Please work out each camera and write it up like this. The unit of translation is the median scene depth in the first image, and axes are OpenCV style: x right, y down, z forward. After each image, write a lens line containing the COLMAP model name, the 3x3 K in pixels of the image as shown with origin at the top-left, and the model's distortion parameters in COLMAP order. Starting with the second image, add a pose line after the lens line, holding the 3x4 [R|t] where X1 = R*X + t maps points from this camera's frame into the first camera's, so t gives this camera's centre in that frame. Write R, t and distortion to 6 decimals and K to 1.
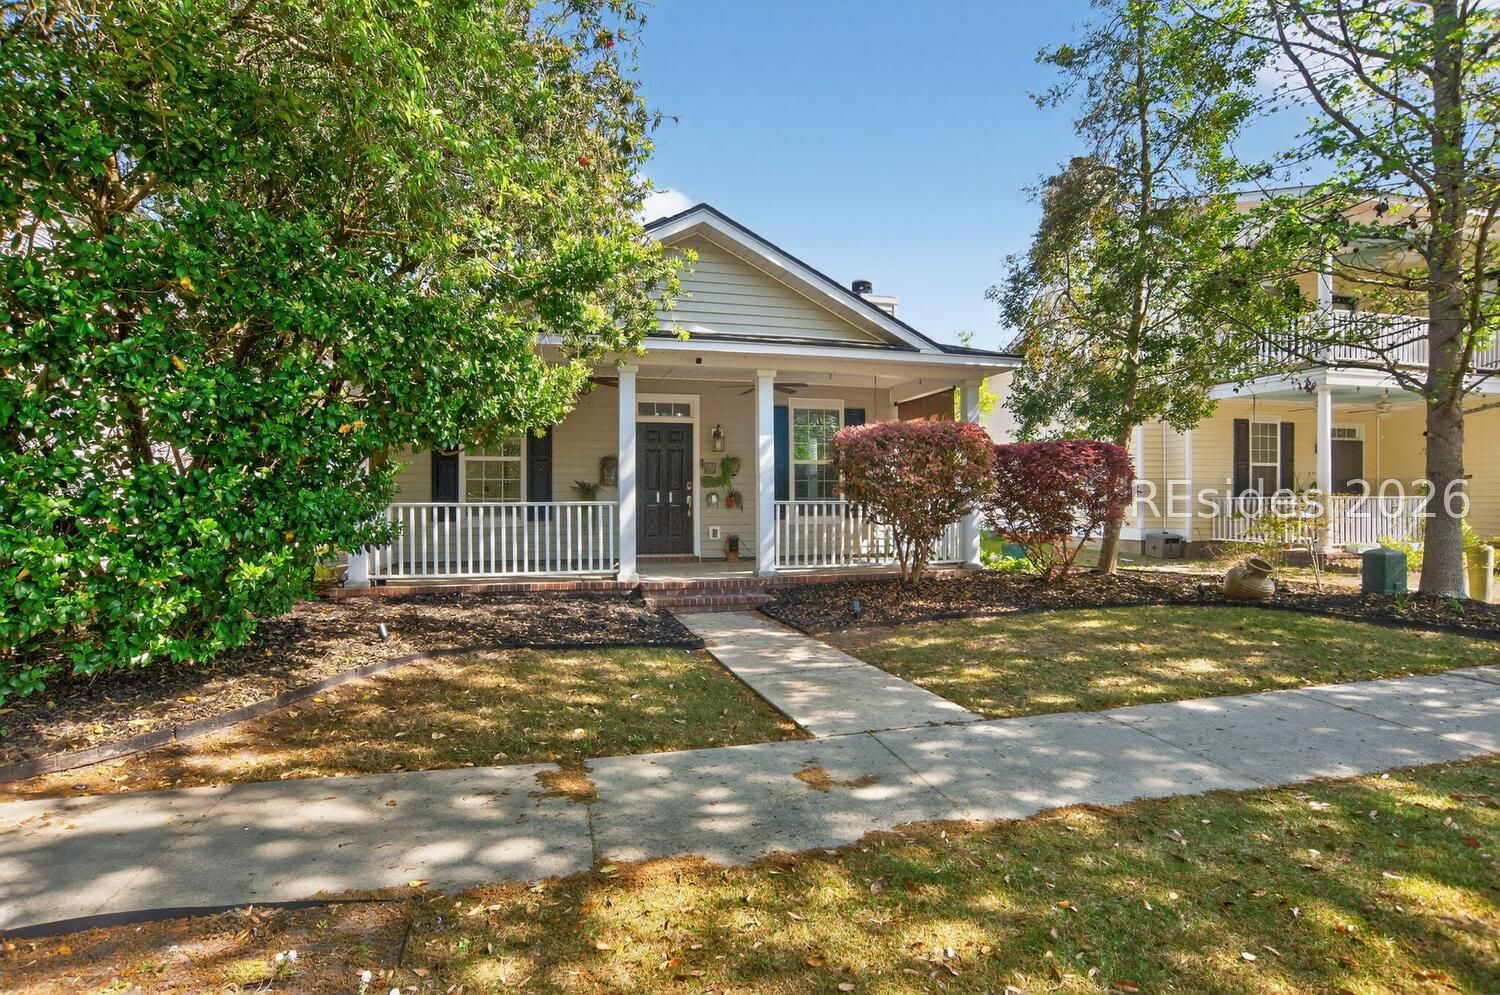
lens RADIAL K [[744.8, 0, 747.2], [0, 744.8, 521.2], [0, 0, 1]] dist [-0.050047, 0.024731]
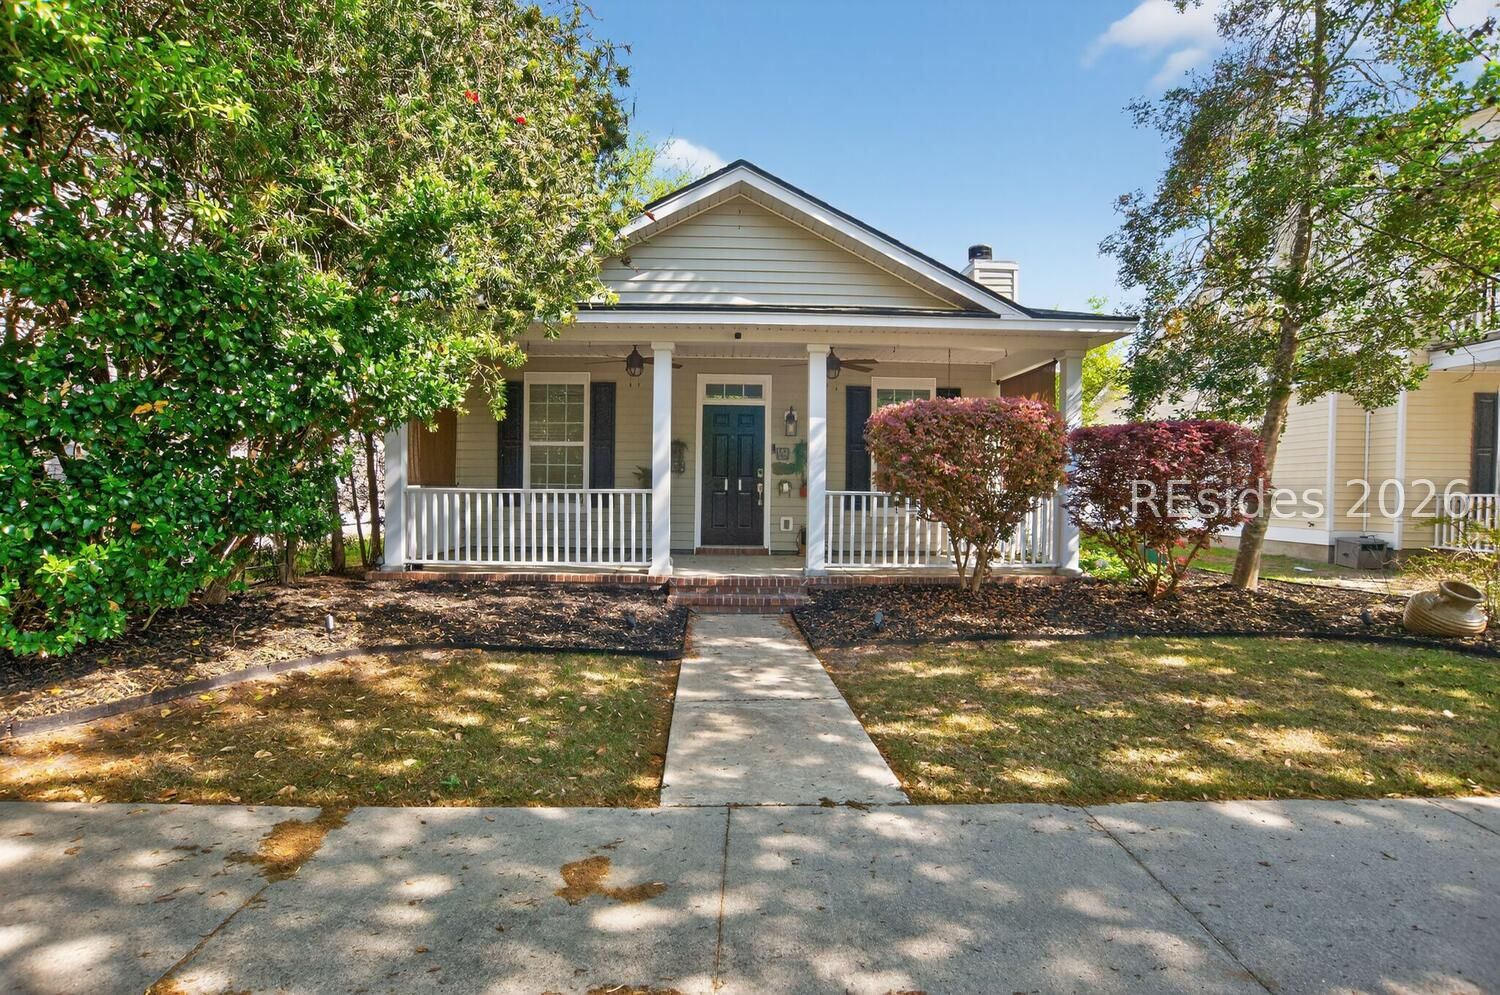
lens RADIAL K [[731.8, 0, 748.0], [0, 731.8, 515.9], [0, 0, 1]] dist [-0.042488, 0.022236]
pose [[0.972589, 0.022213, -0.231467, 0.174967], [-0.019272, 0.999702, 0.014959, -0.010745], [0.231731, -0.010088, 0.972728, 0.145927]]
